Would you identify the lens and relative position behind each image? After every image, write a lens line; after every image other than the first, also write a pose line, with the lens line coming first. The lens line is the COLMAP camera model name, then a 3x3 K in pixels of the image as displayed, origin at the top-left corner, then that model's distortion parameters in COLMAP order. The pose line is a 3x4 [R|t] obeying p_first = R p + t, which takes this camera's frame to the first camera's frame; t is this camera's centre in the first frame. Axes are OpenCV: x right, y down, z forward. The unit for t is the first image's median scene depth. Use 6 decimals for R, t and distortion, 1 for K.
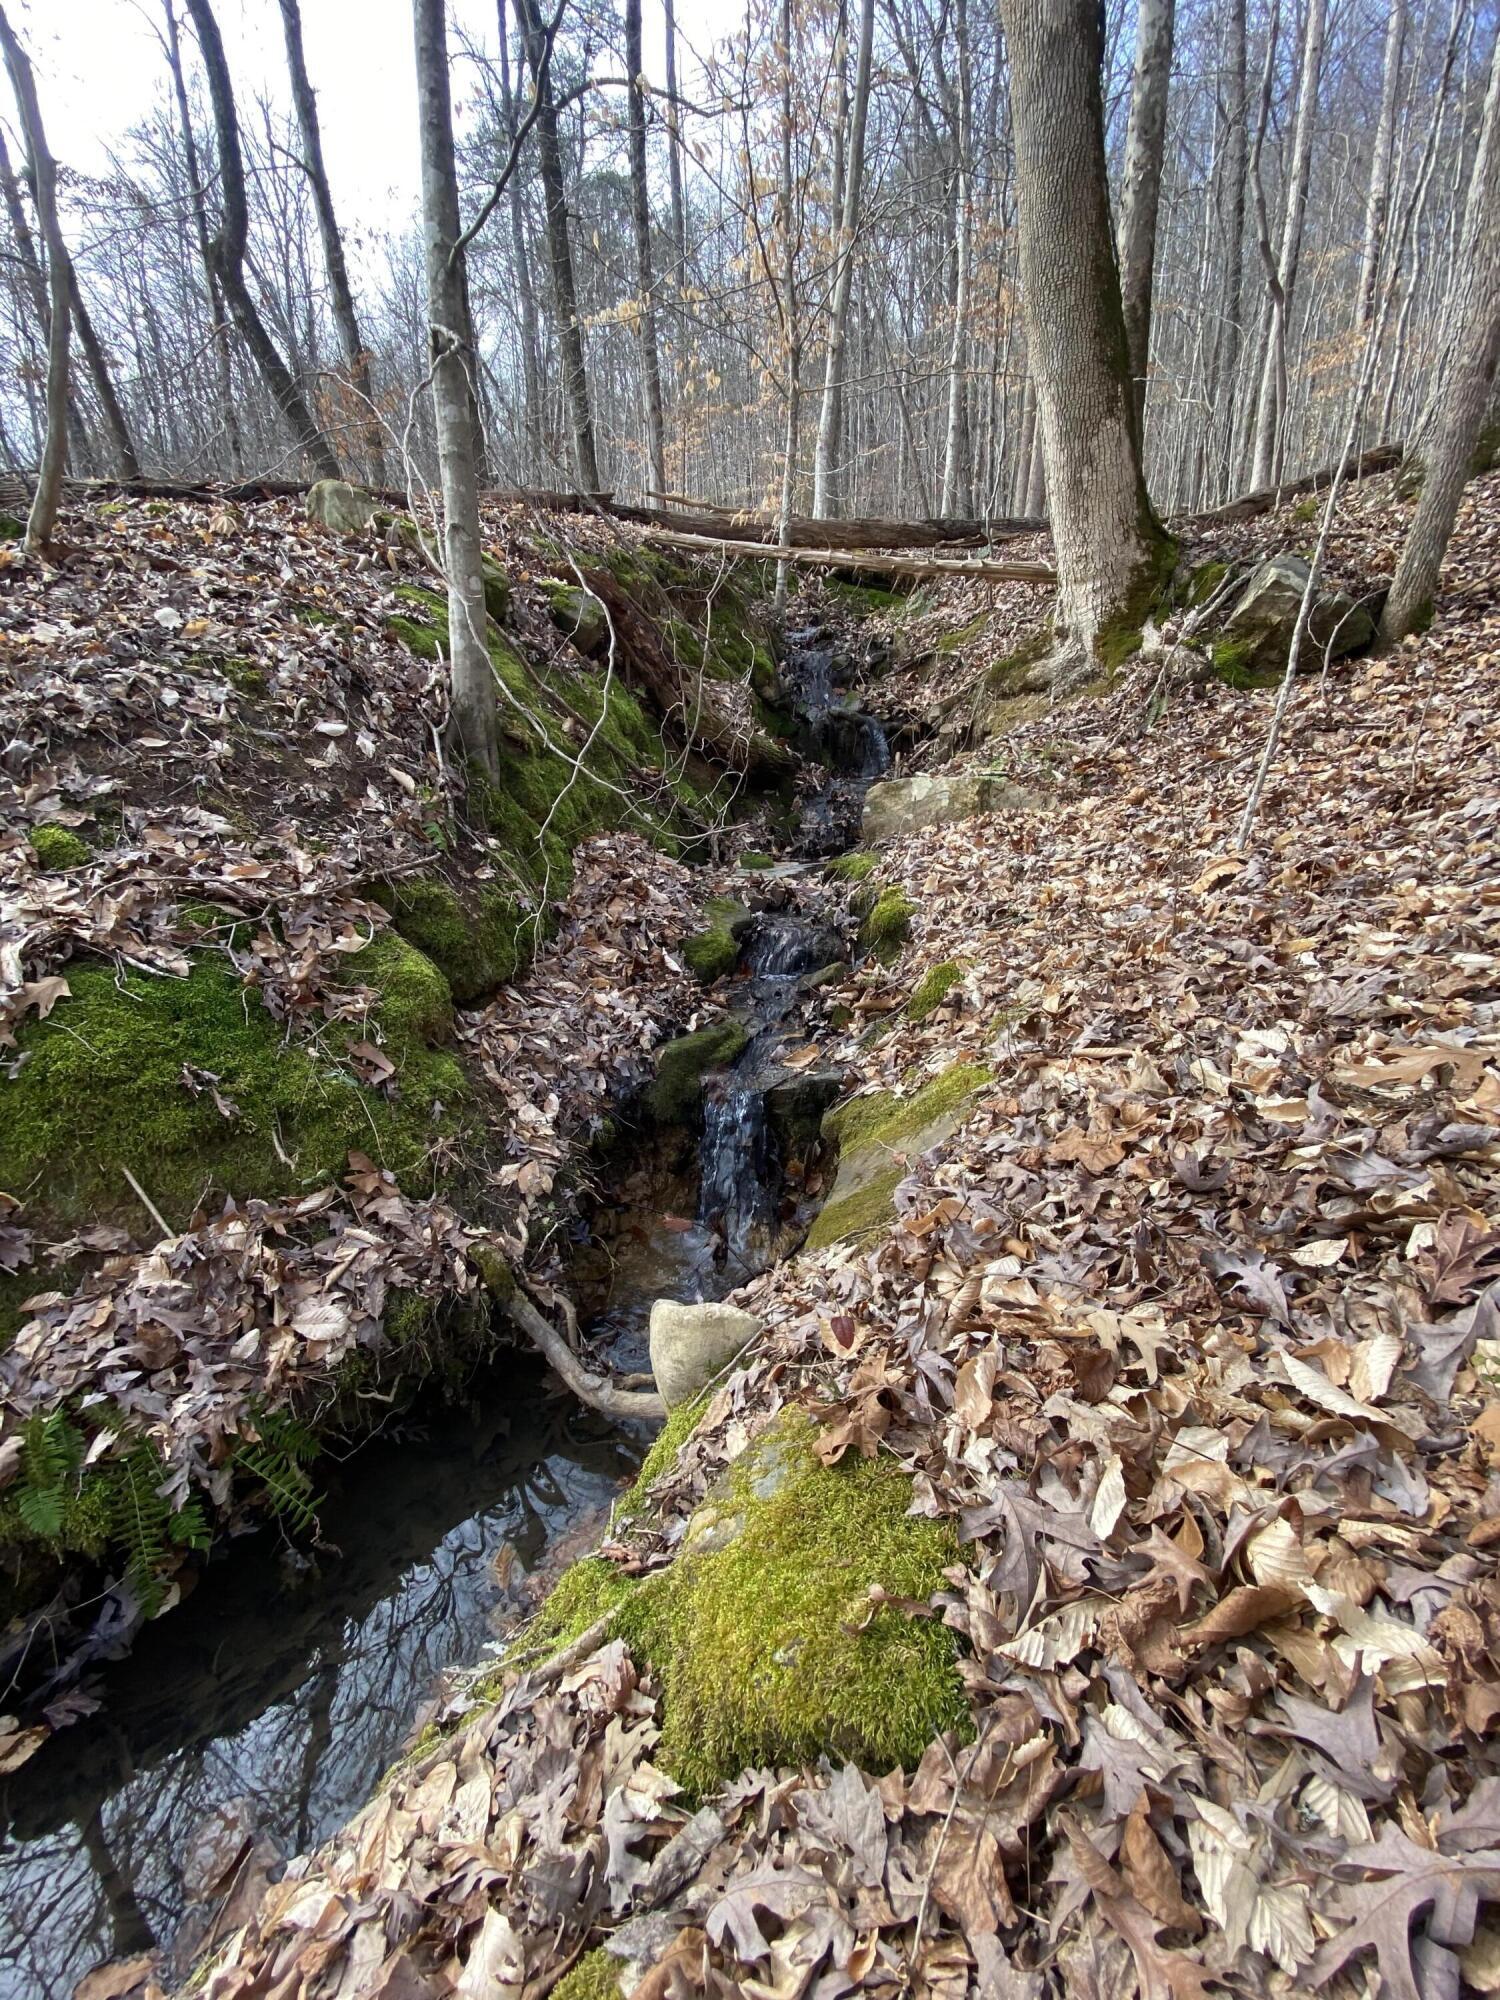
lens RADIAL K [[806.1, 0, 750.0], [0, 806.1, 1000.0], [0, 0, 1]] dist [0.011522, -0.016985]
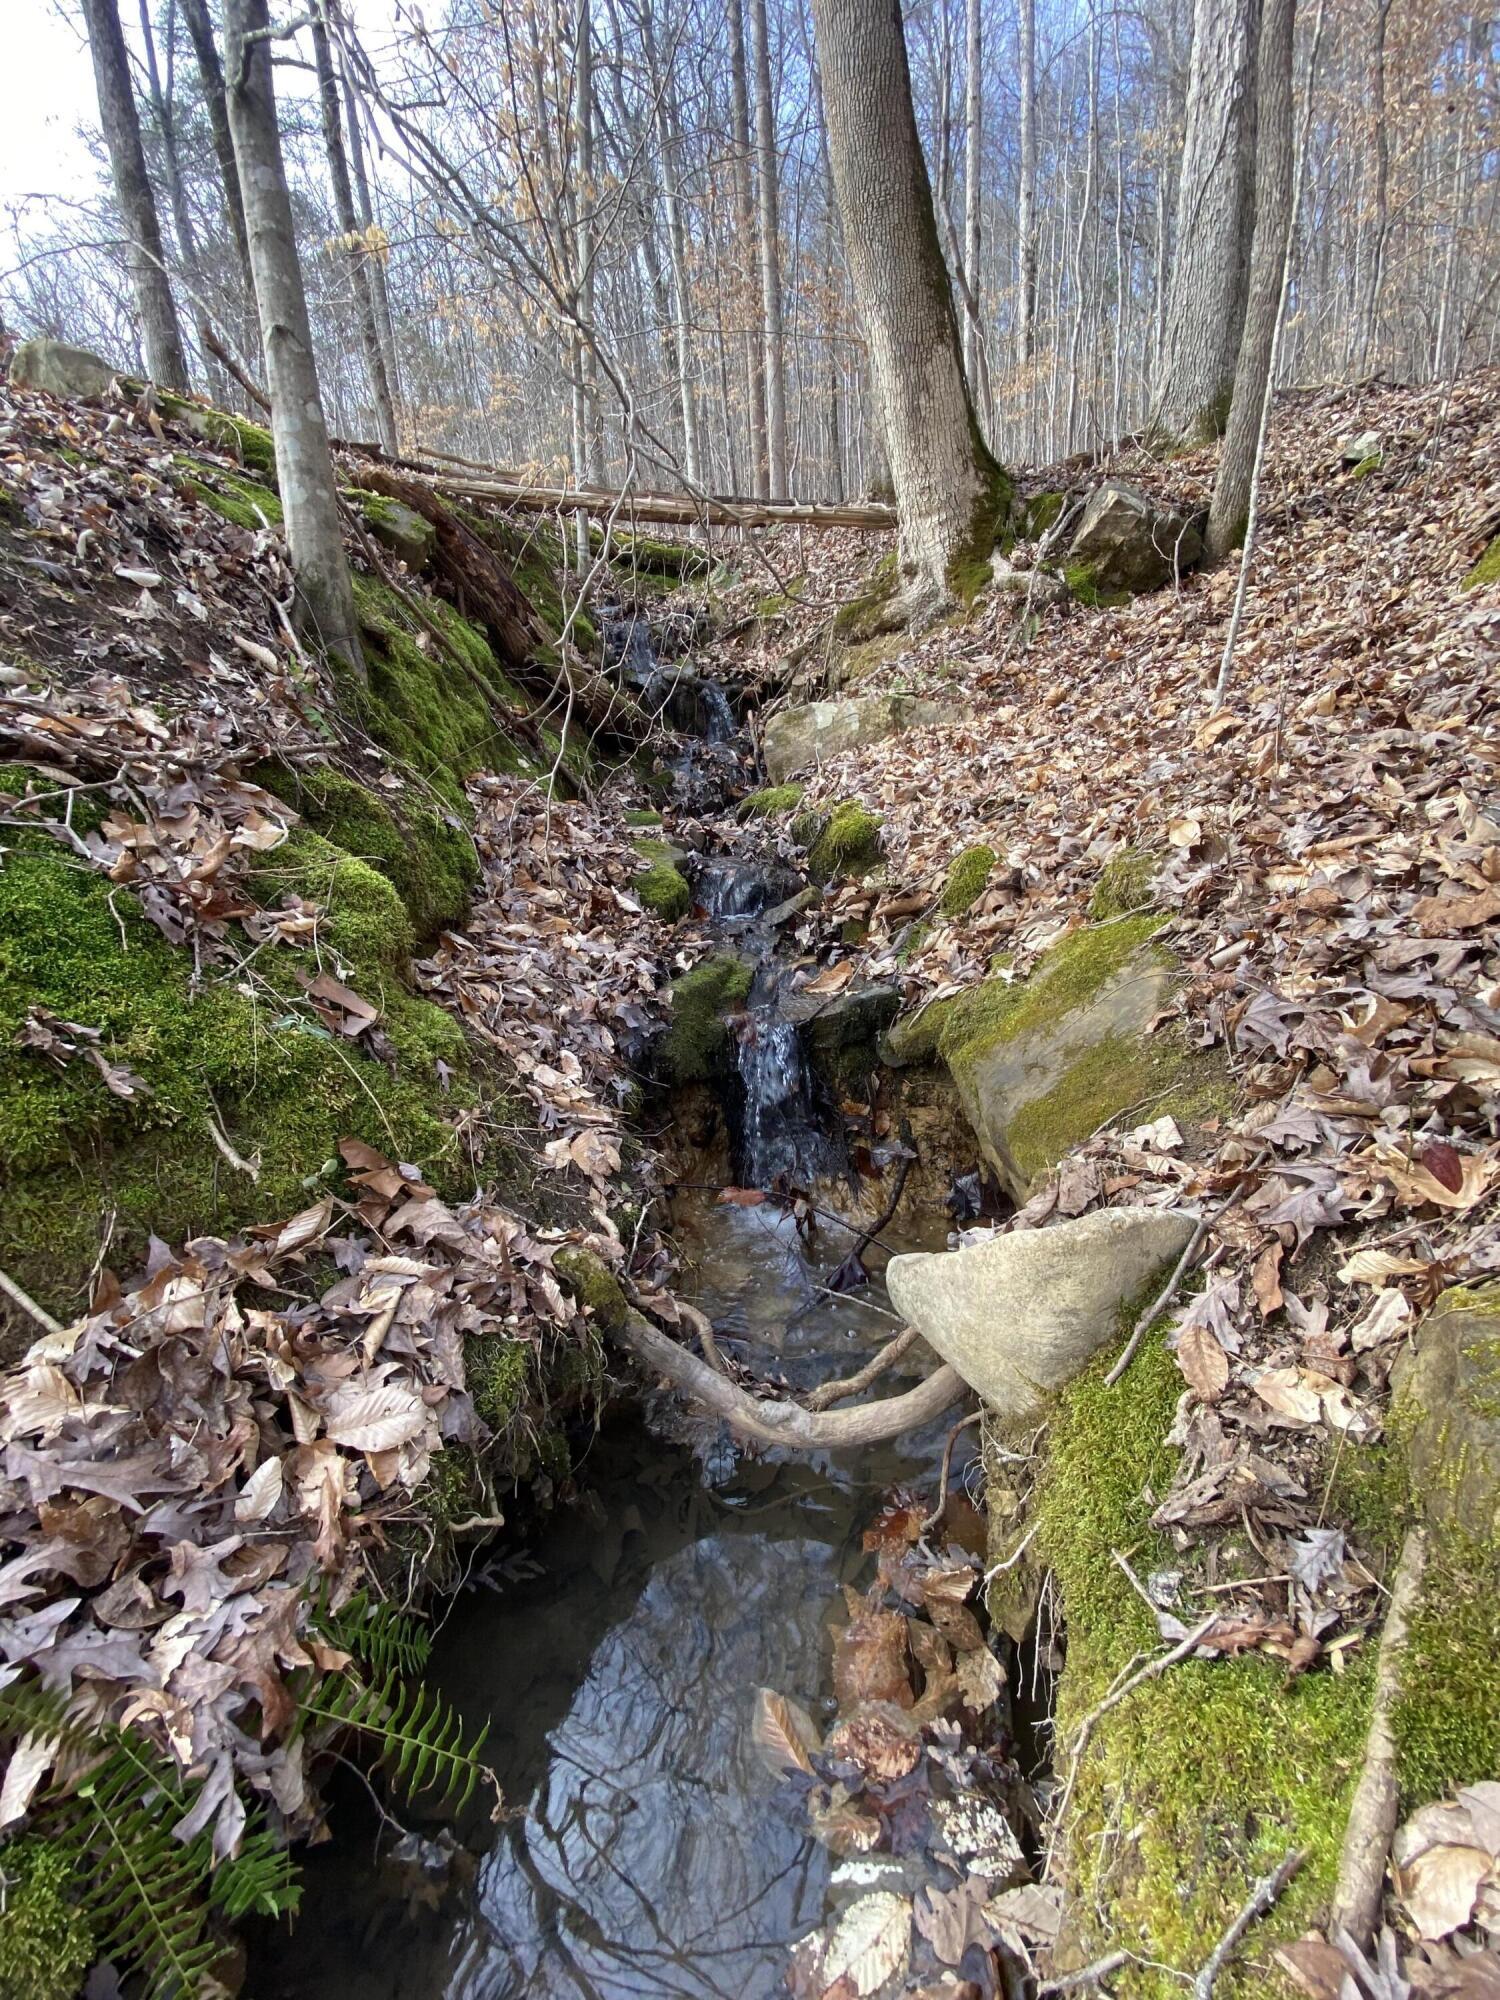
lens RADIAL K [[806.1, 0, 750.0], [0, 806.1, 1000.0], [0, 0, 1]] dist [0.011522, -0.016985]
pose [[0.958531, -0.135469, 0.250731, -0.302111], [0.142397, 0.989763, -0.009610, 0.118385], [-0.246862, 0.044914, 0.968009, 0.293810]]
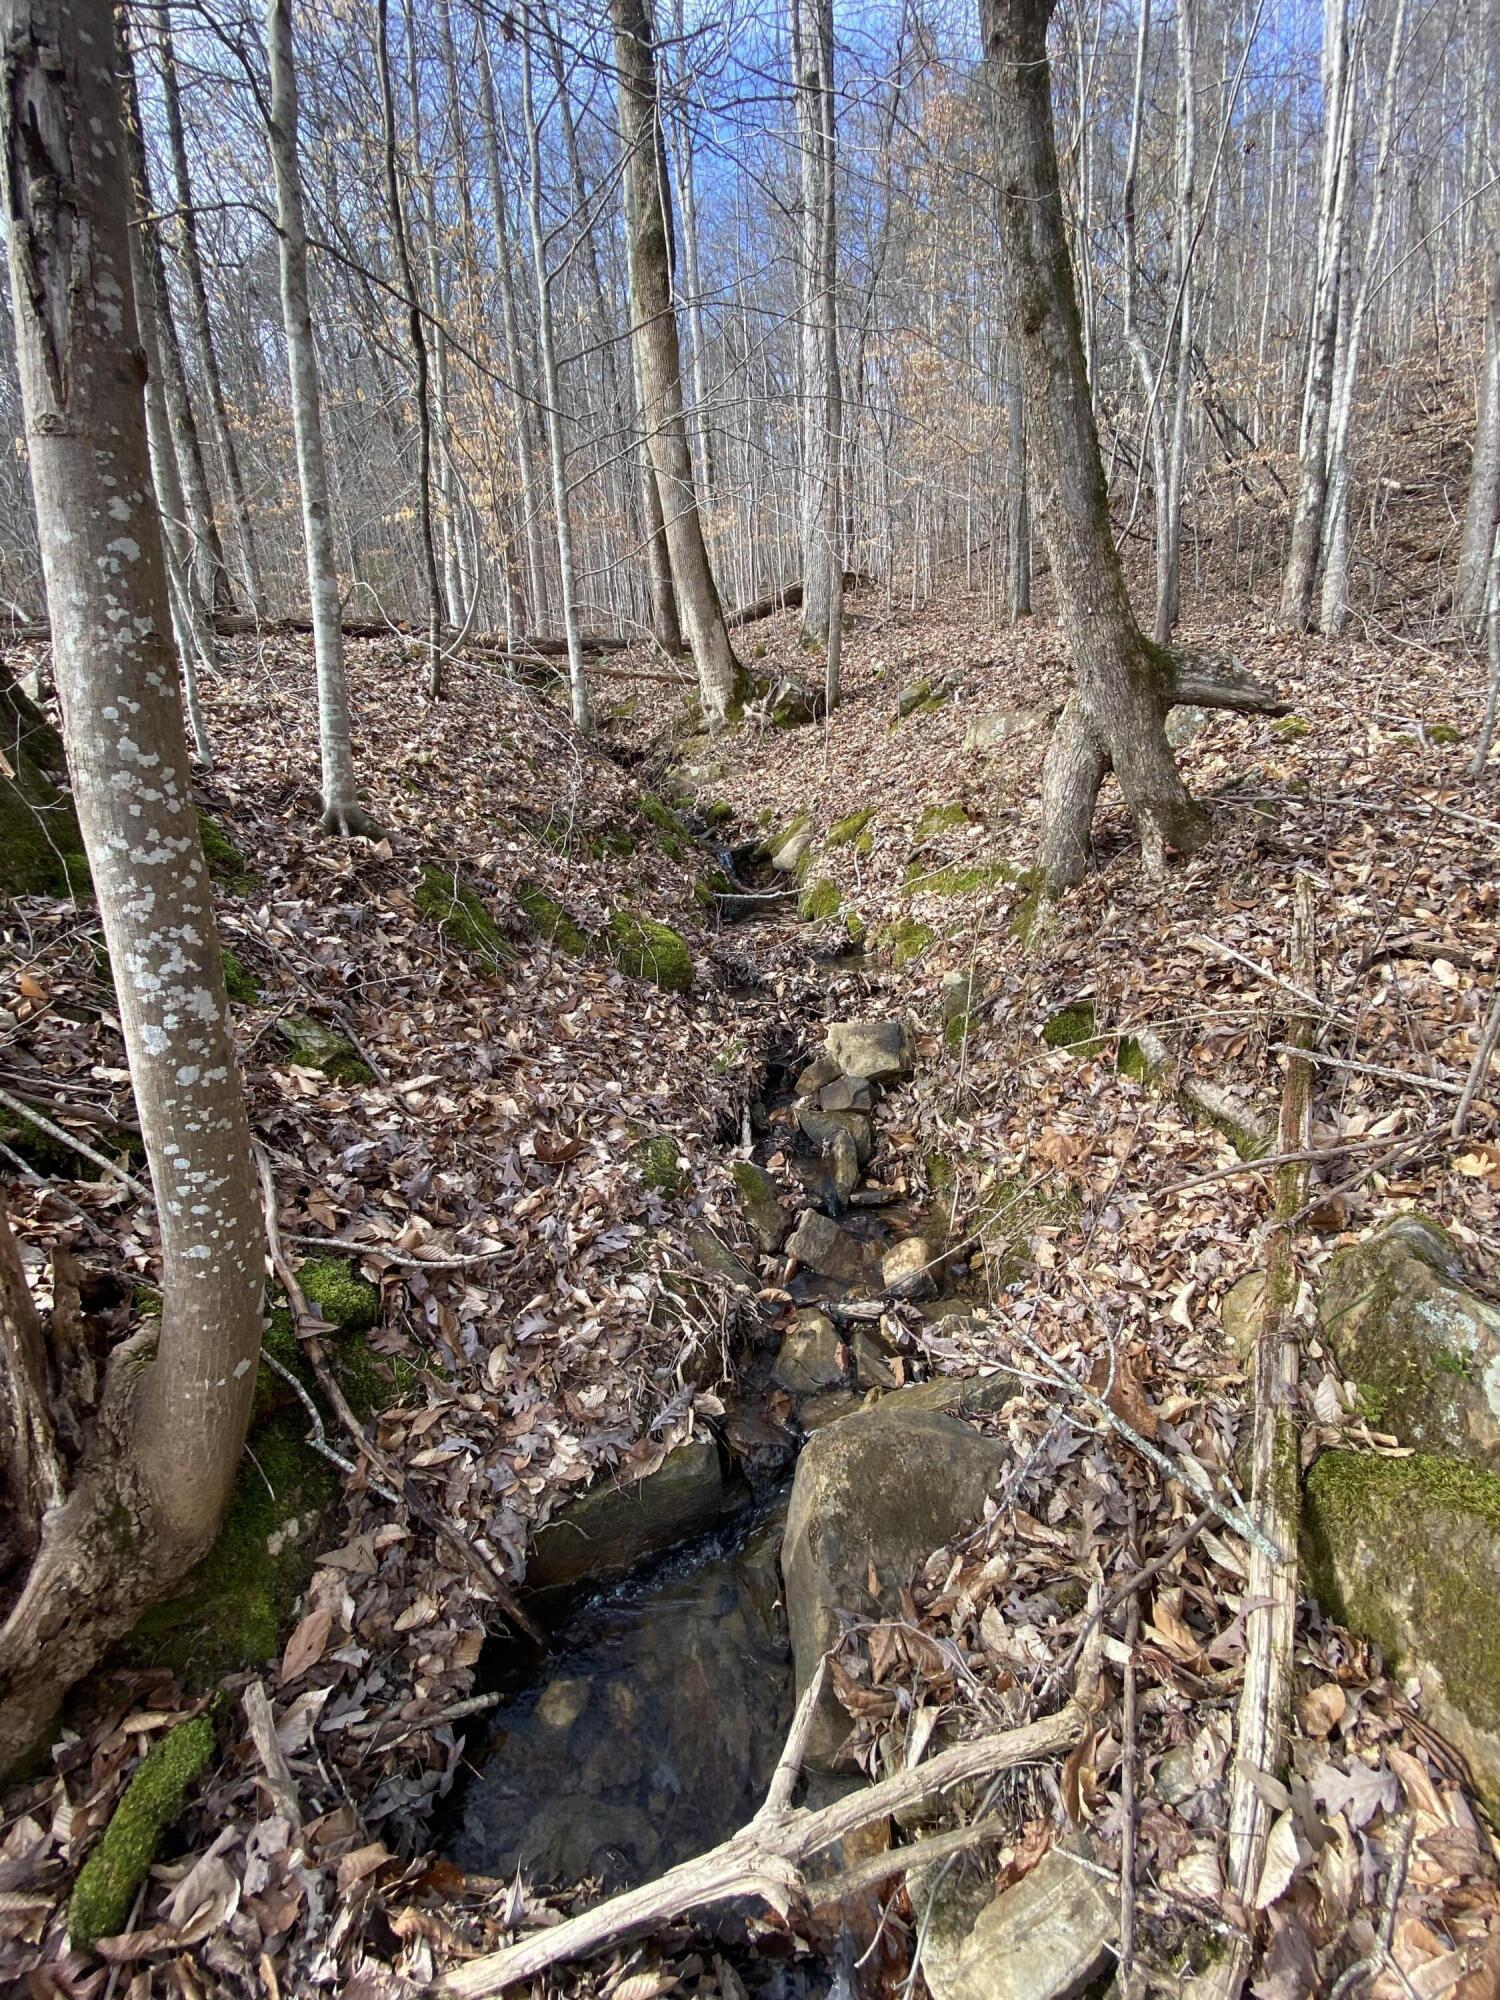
lens RADIAL K [[806.1, 0, 750.0], [0, 806.1, 1000.0], [0, 0, 1]] dist [0.011522, -0.016985]
pose [[0.809707, -0.199940, 0.551723, -2.293031], [0.238353, 0.971176, 0.002142, 0.886692], [-0.536248, 0.129770, 0.834025, -2.051847]]
